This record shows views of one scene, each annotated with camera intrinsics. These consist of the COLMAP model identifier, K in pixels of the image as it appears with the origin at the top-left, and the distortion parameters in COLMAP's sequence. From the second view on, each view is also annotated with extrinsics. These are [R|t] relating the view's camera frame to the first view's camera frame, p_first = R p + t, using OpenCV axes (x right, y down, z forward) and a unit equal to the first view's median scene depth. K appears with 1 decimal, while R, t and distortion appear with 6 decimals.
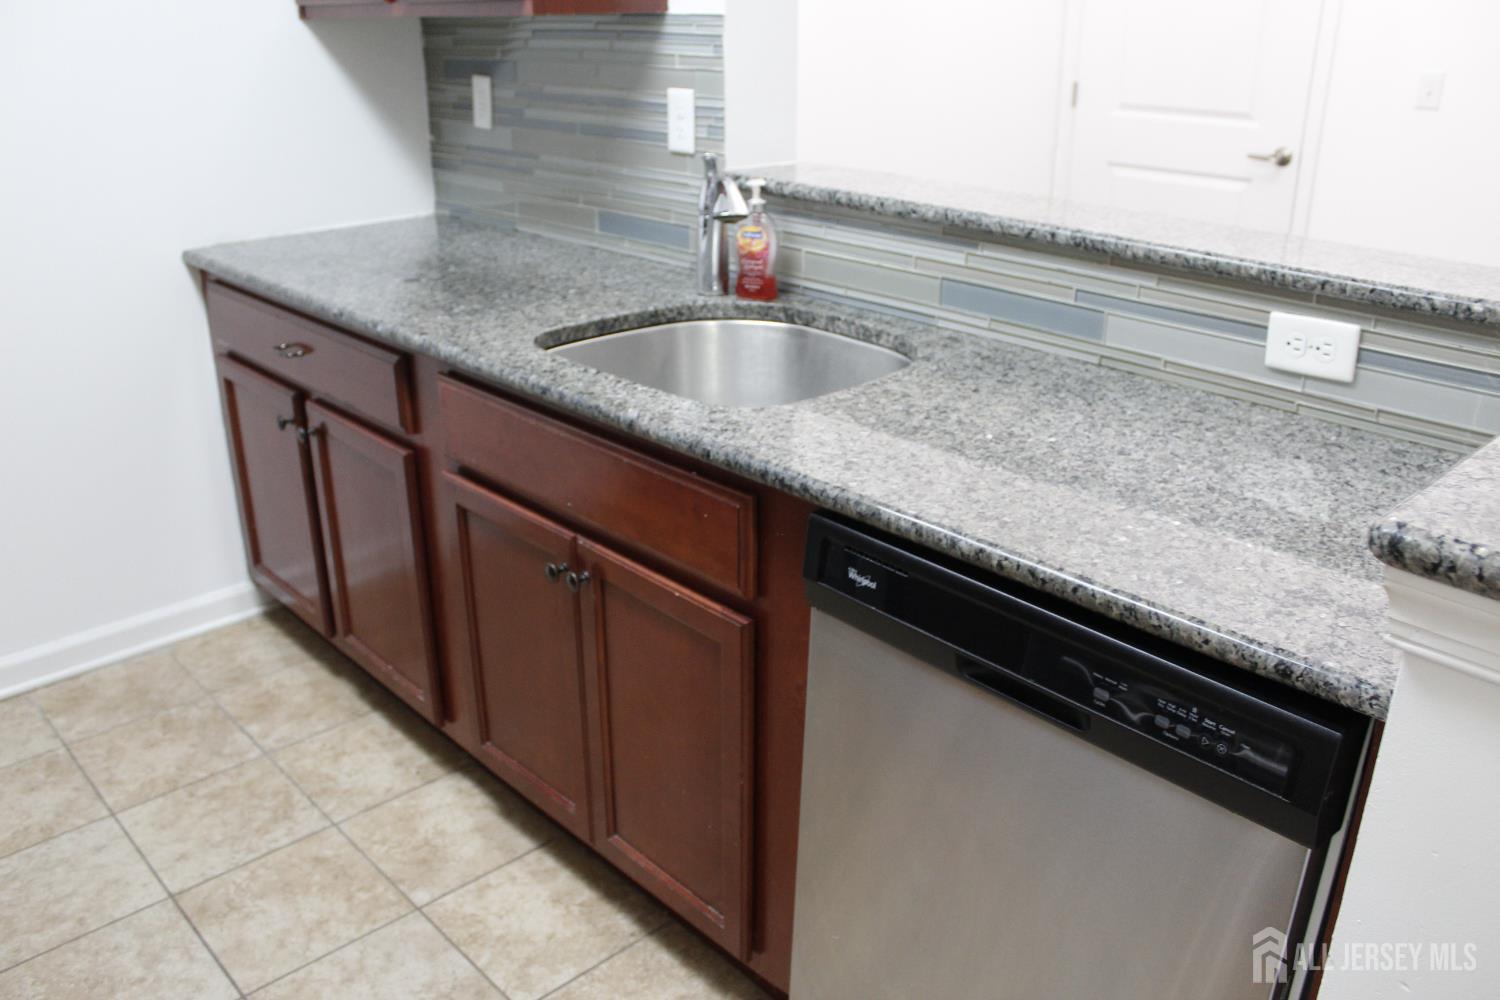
lens RADIAL K [[1242.1, 0, 750.0], [0, 1242.1, 500.0], [0, 0, 1]] dist [-0.163526, 0.134372]
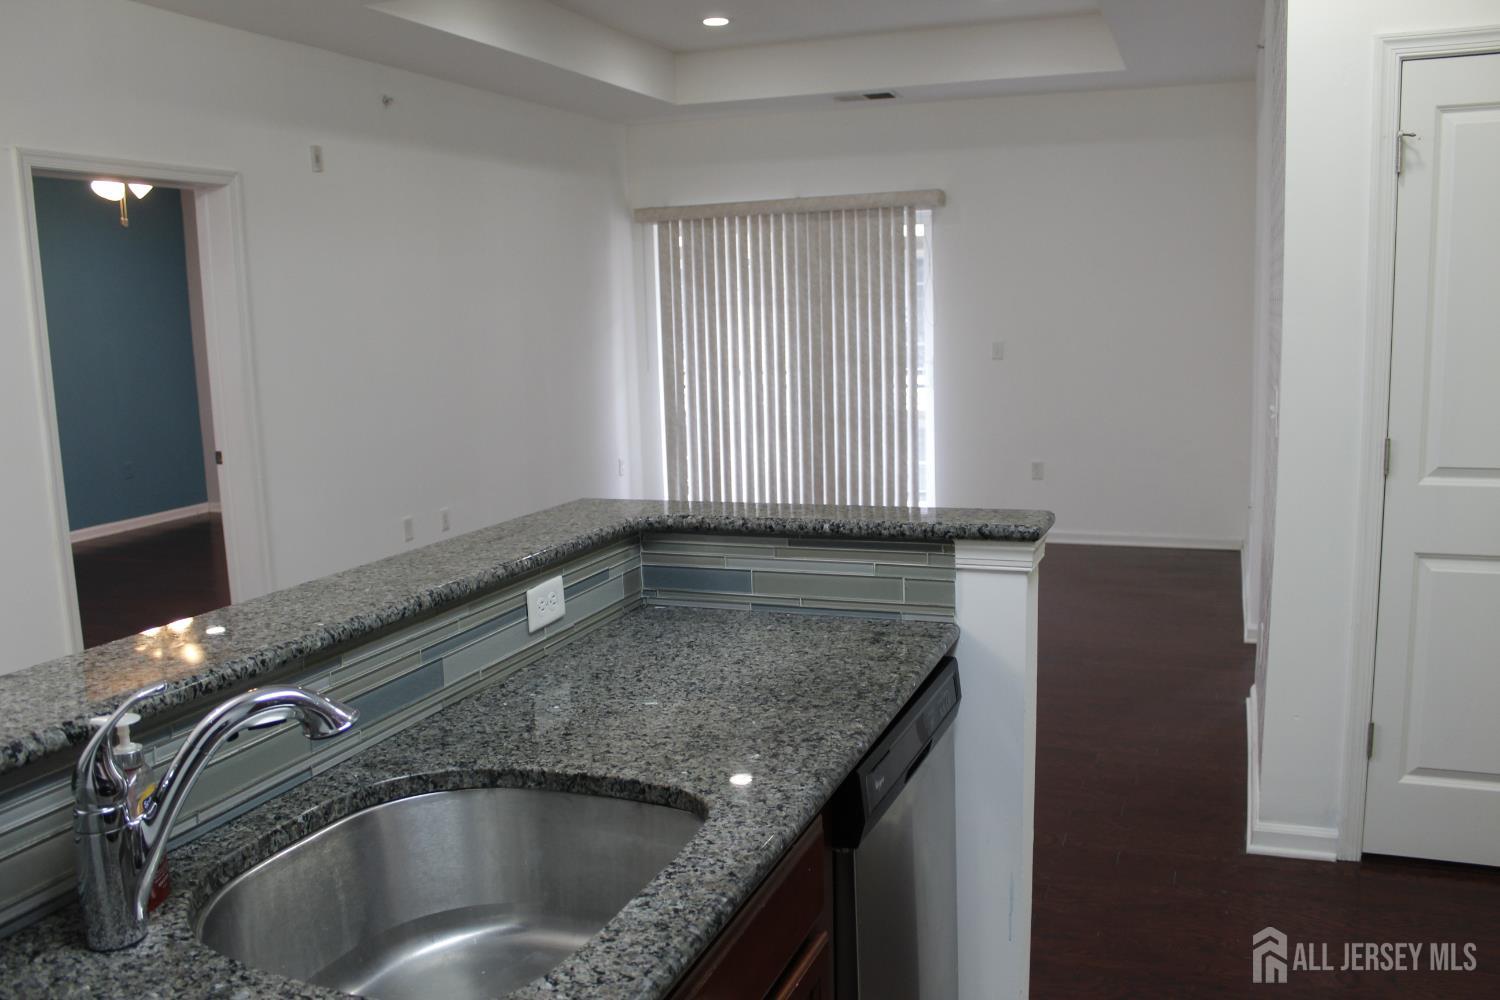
lens RADIAL K [[1249.5, 0, 750.0], [0, 1249.5, 500.0], [0, 0, 1]] dist [-0.162744, 0.137997]
pose [[-0.430217, -0.129569, 0.893379, -0.784437], [0.365348, 0.879983, 0.303564, -0.516716], [-0.825490, 0.456993, -0.331246, 1.105348]]
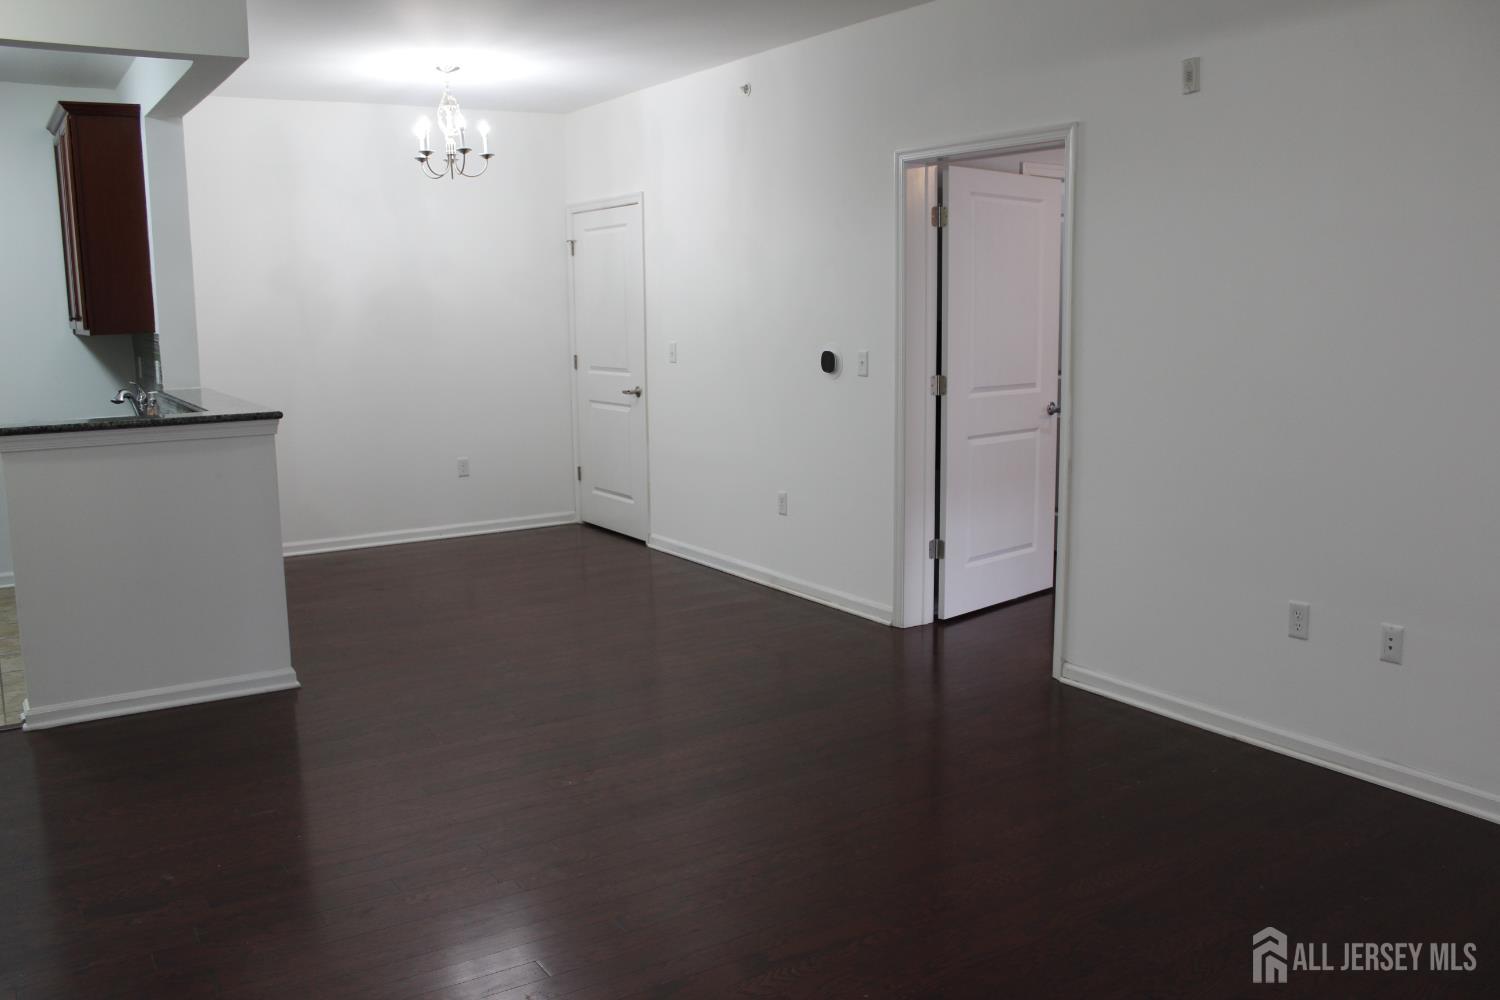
lens RADIAL K [[1251.2, 0, 750.0], [0, 1251.2, 500.0], [0, 0, 1]] dist [-0.164956, 0.145869]
pose [[0.984129, 0.015039, -0.176815, 2.268027], [-0.054481, 0.973886, -0.220403, 0.640334], [0.168883, 0.226538, 0.959249, -1.682822]]
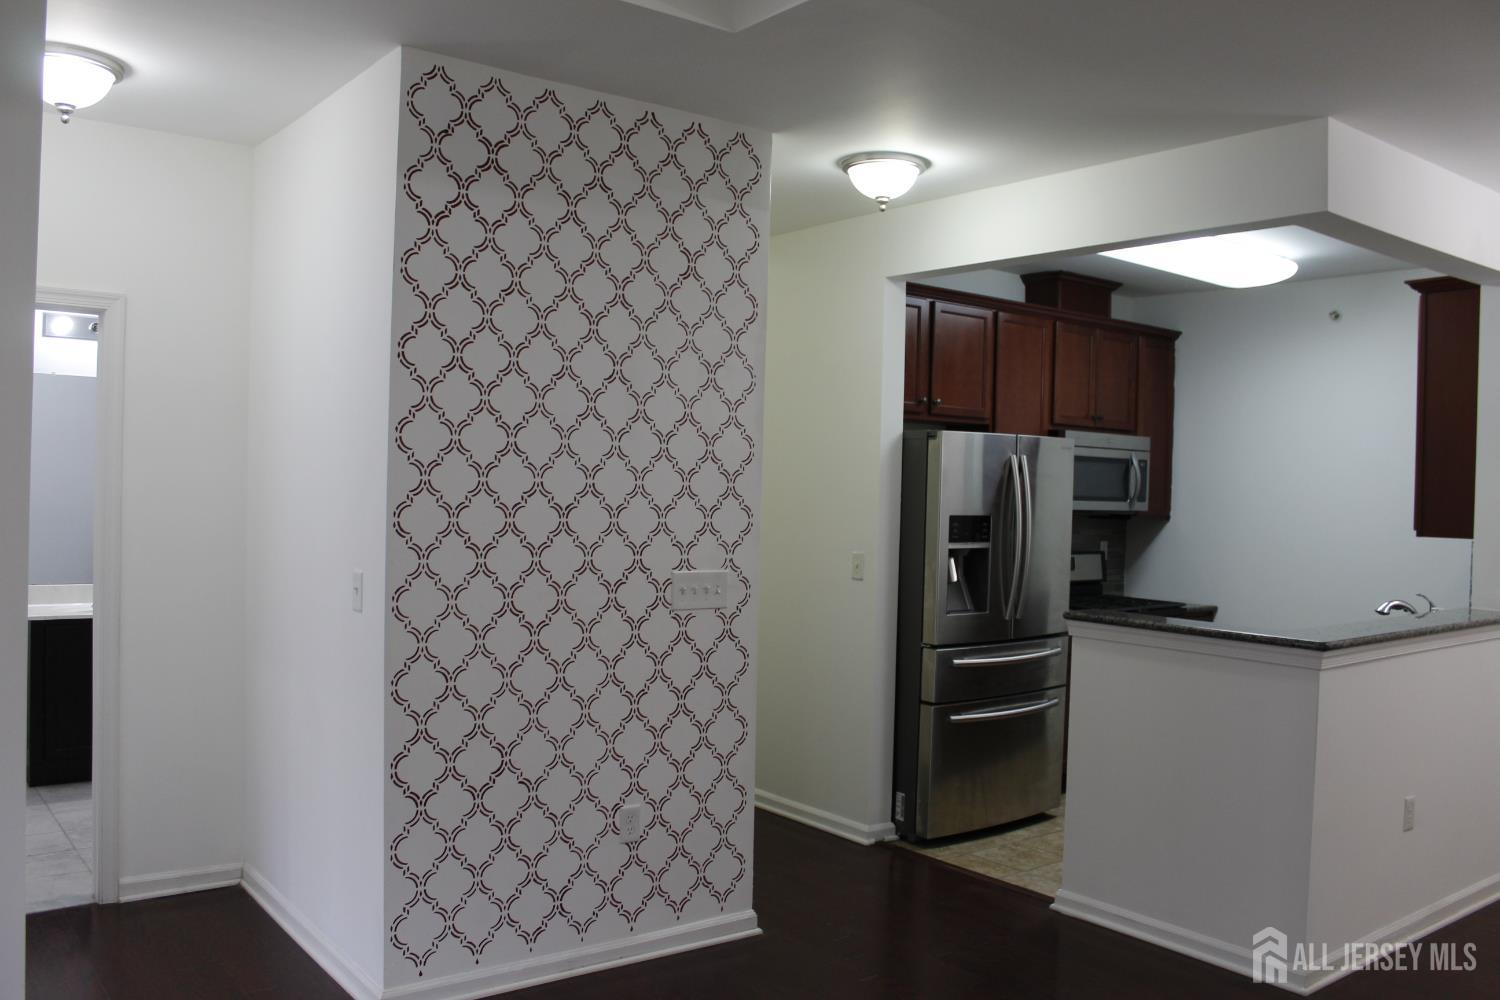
lens RADIAL K [[1251.2, 0, 750.0], [0, 1251.2, 500.0], [0, 0, 1]] dist [-0.164956, 0.145869]
pose [[-0.098224, 0.006589, -0.995142, 3.014740], [-0.400976, 0.914951, 0.045636, -0.030953], [0.910808, 0.403511, -0.087228, -0.106819]]
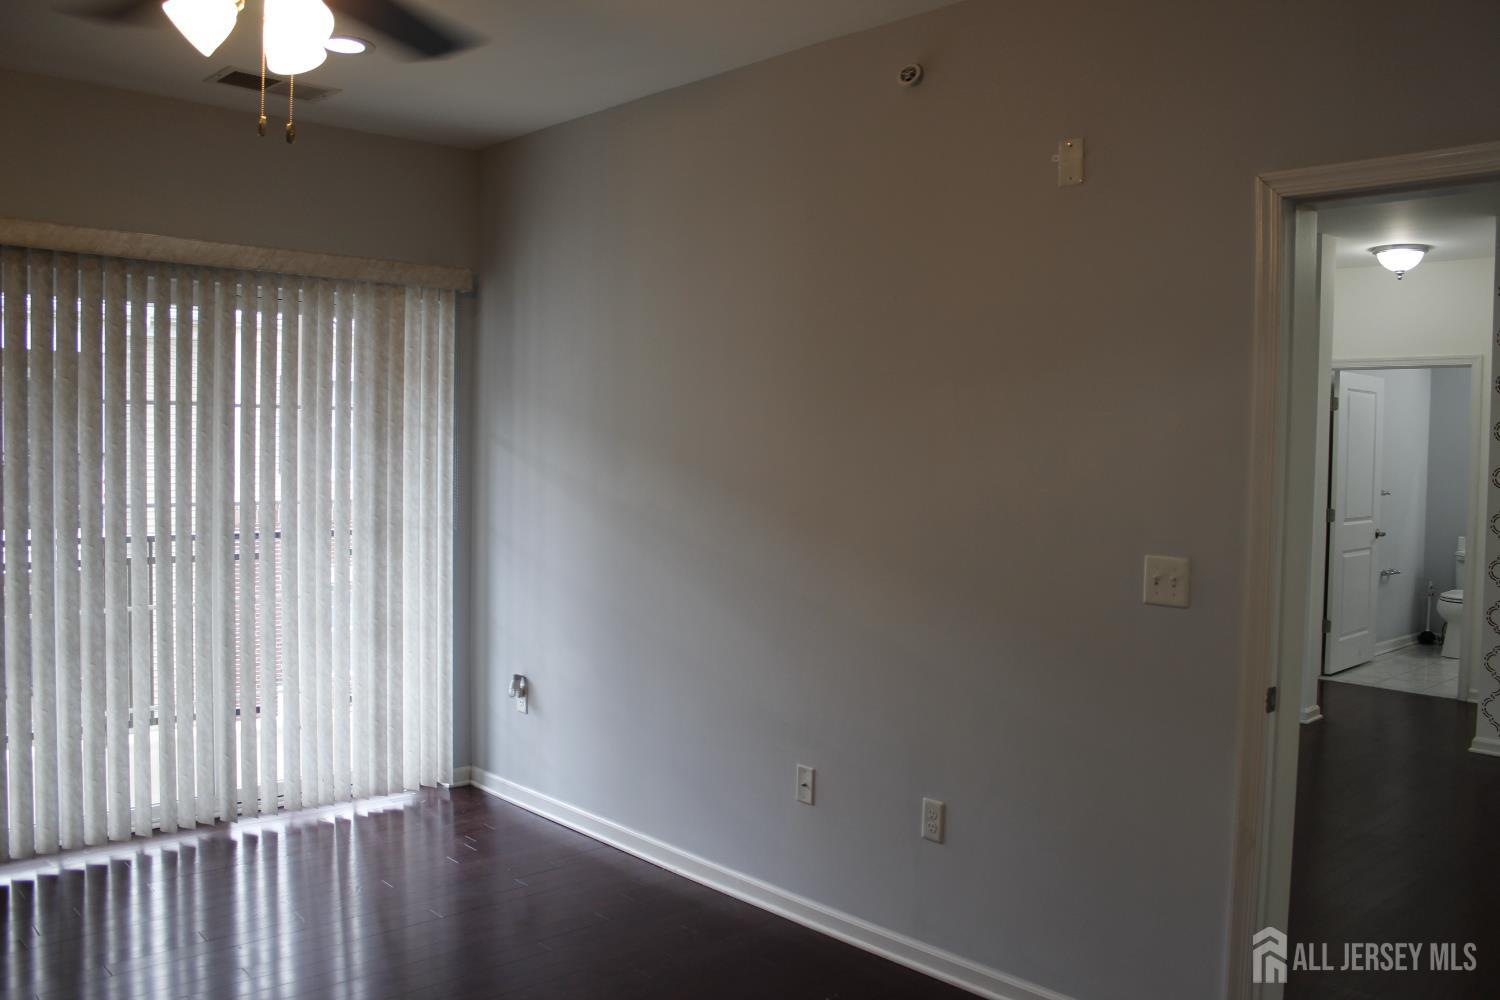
lens RADIAL K [[1242.5, 0, 750.0], [0, 1242.5, 500.0], [0, 0, 1]] dist [-0.168567, 0.136270]
pose [[-0.999674, -0.020568, 0.015158, 3.227787], [-0.012341, 0.908174, 0.418410, -1.069892], [-0.022372, 0.418086, -0.908132, 2.496557]]
